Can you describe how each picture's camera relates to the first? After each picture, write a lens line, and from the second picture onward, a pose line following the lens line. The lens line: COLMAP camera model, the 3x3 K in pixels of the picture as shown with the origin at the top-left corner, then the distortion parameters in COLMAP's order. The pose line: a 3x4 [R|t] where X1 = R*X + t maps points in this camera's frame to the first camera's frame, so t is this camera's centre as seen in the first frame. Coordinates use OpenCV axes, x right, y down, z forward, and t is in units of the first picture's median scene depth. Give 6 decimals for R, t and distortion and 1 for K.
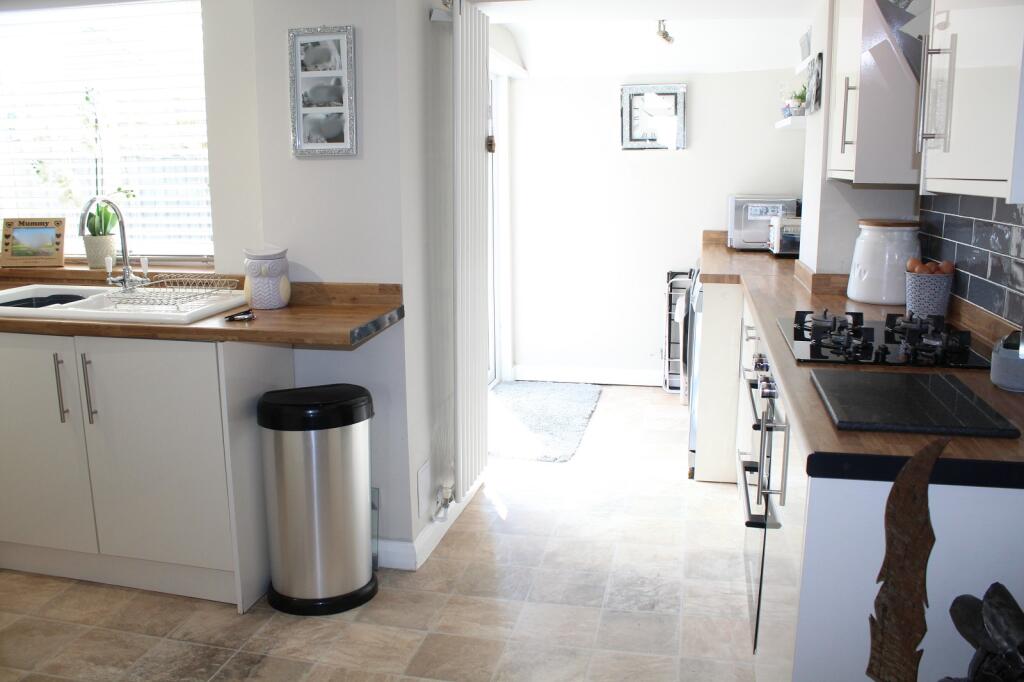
lens RADIAL K [[848.0, 0, 514.7], [0, 848.0, 341.9], [0, 0, 1]] dist [-0.122327, 0.080605]
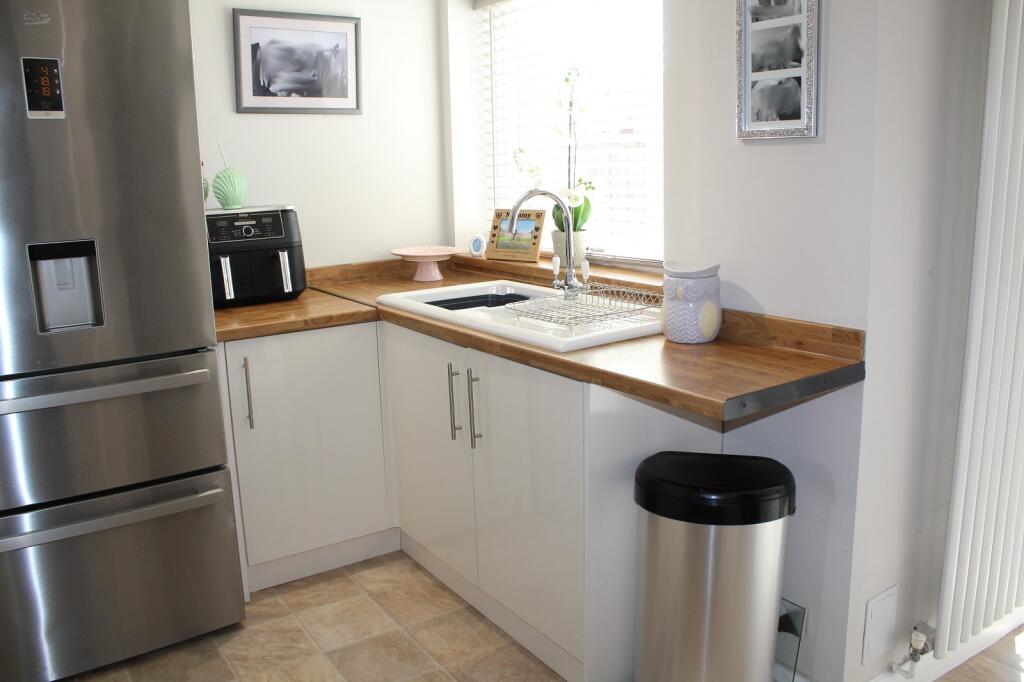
lens RADIAL K [[848.0, 0, 513.1], [0, 848.0, 338.8], [0, 0, 1]] dist [-0.122327, 0.080605]
pose [[0.723624, 0.121754, -0.679371, 0.110266], [-0.112045, 0.991983, 0.058436, -0.068052], [0.681039, 0.033835, 0.731465, 0.326375]]
